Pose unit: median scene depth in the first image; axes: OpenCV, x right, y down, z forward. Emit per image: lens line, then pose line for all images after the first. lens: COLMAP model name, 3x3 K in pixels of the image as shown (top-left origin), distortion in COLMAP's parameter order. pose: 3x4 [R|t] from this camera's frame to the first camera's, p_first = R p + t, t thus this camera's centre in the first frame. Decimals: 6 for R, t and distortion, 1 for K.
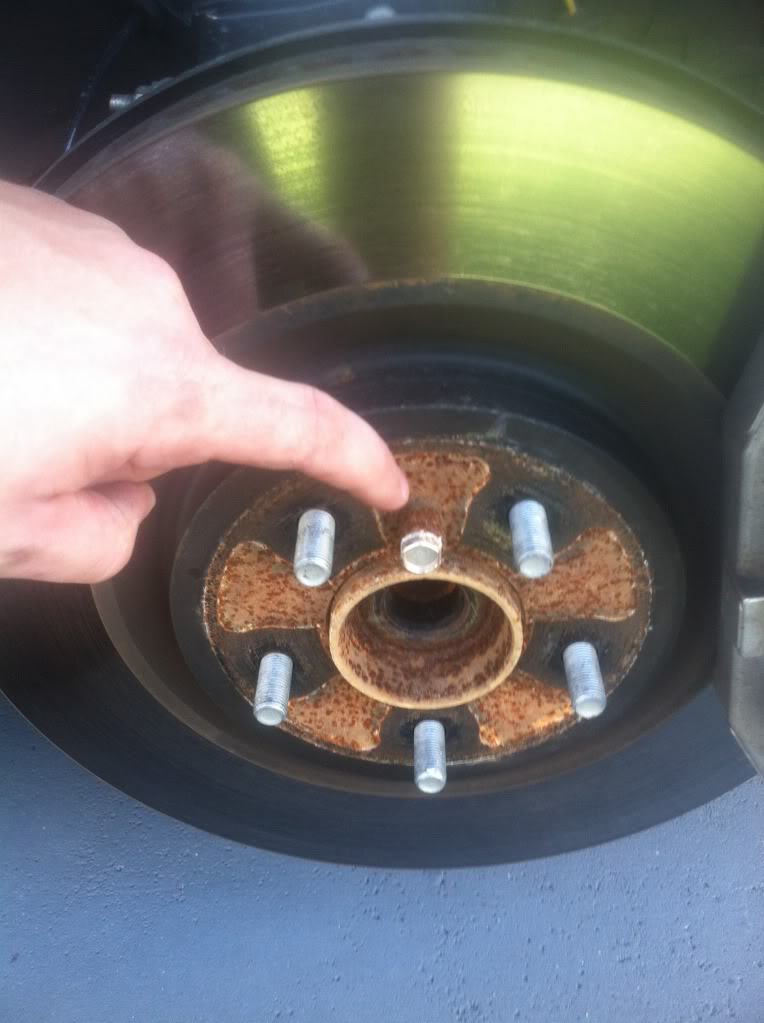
lens RADIAL K [[531.5, 0, 382.0], [0, 531.5, 511.5], [0, 0, 1]] dist [-0.000569, -0.000336]
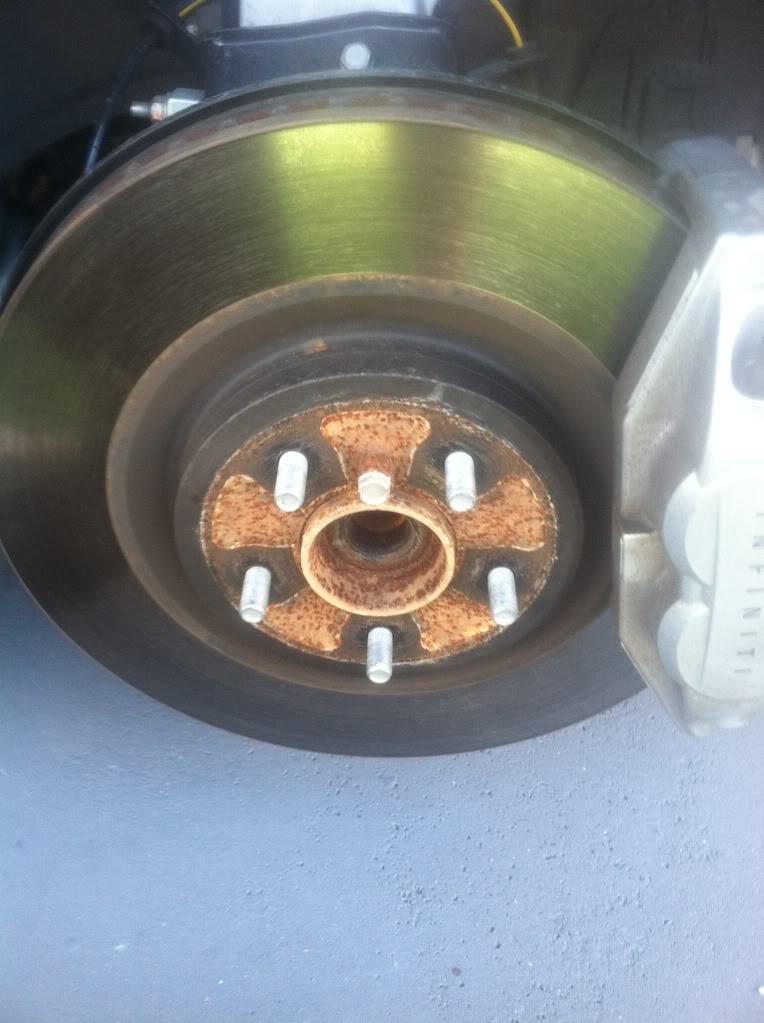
lens RADIAL K [[531.5, 0, 382.0], [0, 531.5, 511.5], [0, 0, 1]] dist [-0.000569, -0.000336]
pose [[0.998327, 0.035499, 0.045631, 0.030664], [-0.039375, 0.995426, 0.087050, 0.016978], [-0.042332, -0.088701, 0.995158, -0.251926]]
